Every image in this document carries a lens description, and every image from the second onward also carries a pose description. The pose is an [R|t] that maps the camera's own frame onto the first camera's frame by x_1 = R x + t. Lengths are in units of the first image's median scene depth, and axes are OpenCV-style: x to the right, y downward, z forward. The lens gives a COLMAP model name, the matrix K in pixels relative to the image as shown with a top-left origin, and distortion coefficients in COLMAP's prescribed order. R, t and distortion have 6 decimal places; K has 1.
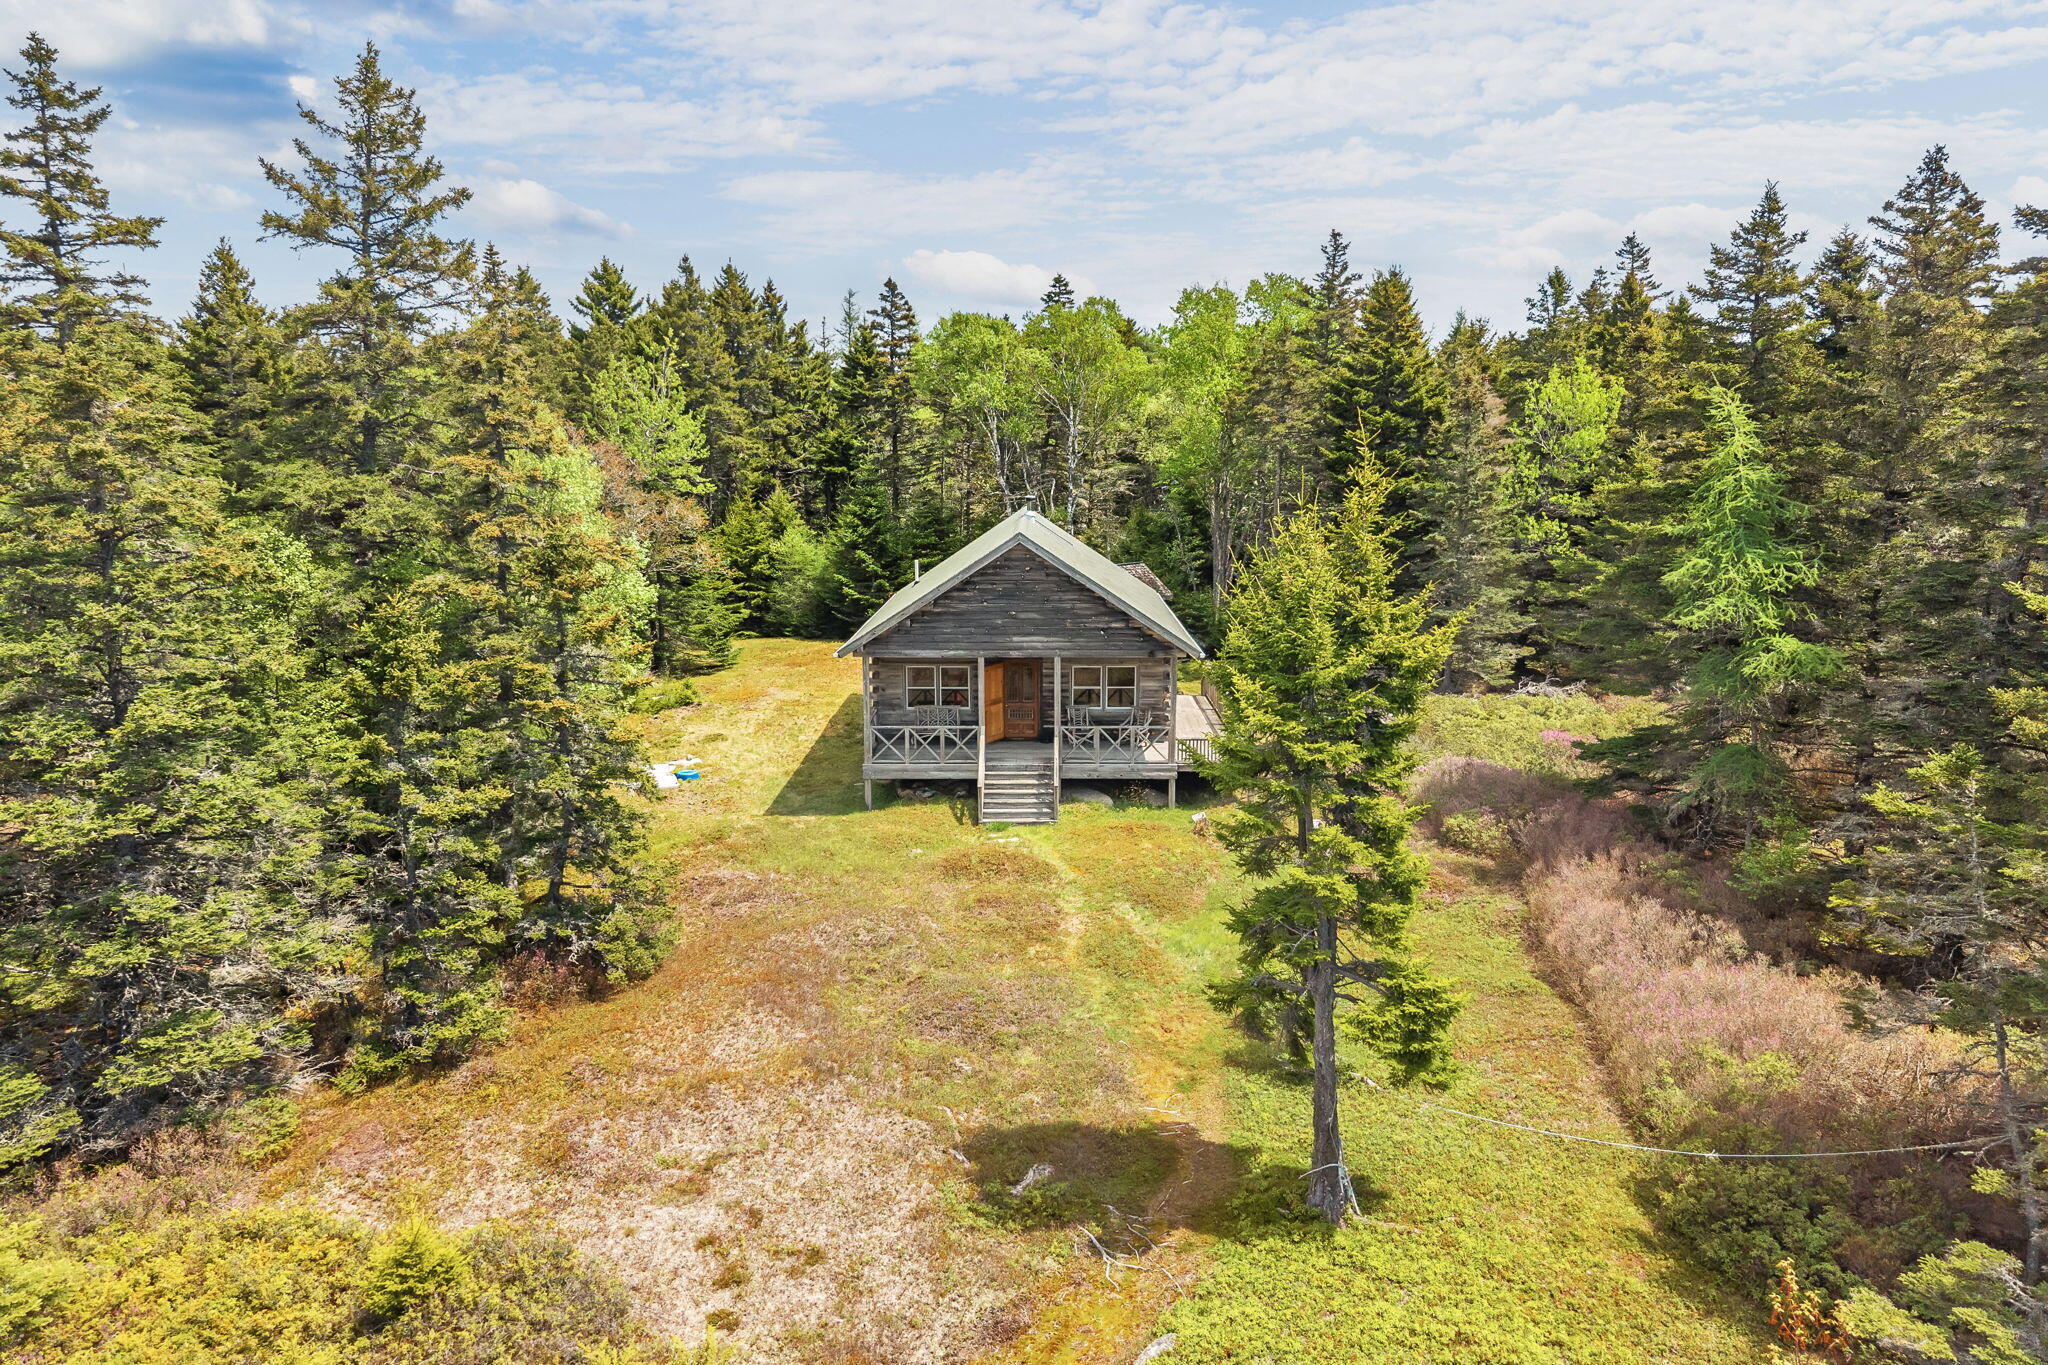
lens RADIAL K [[1230.4, 0, 1024.0], [0, 1230.4, 682.5], [0, 0, 1]] dist [-0.002319, -0.001587]
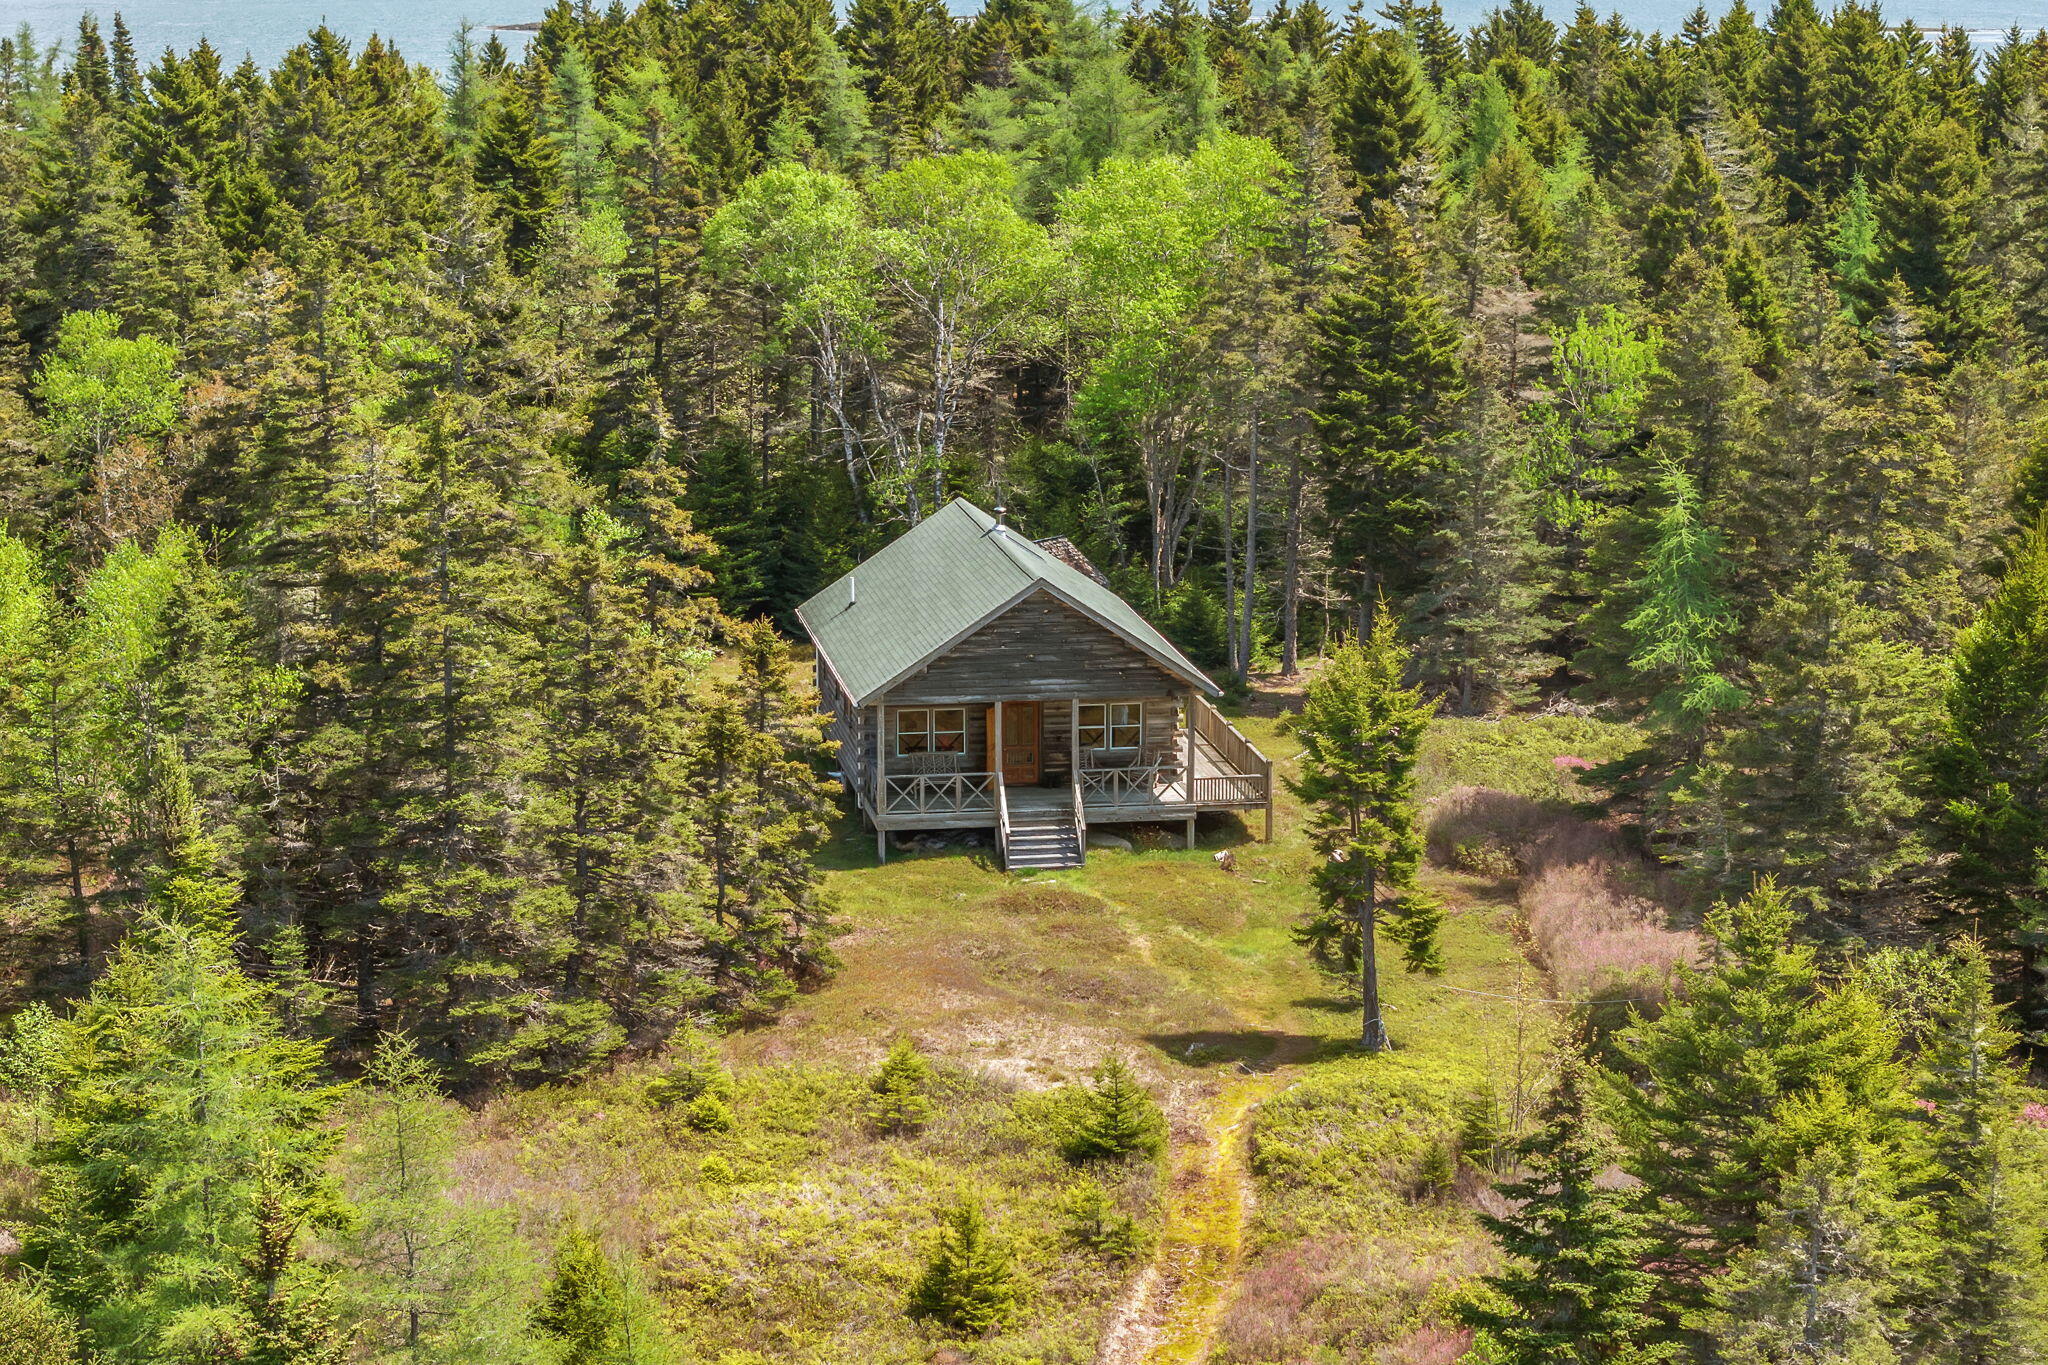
lens RADIAL K [[2974.8, 0, 1024.0], [0, 2974.8, 682.5], [0, 0, 1]] dist [-0.079716, 0.049702]
pose [[0.986346, -0.029125, 0.162088, -0.425992], [0.028016, 0.999566, 0.009125, -0.061413], [-0.162283, -0.004460, 0.986734, -1.437559]]
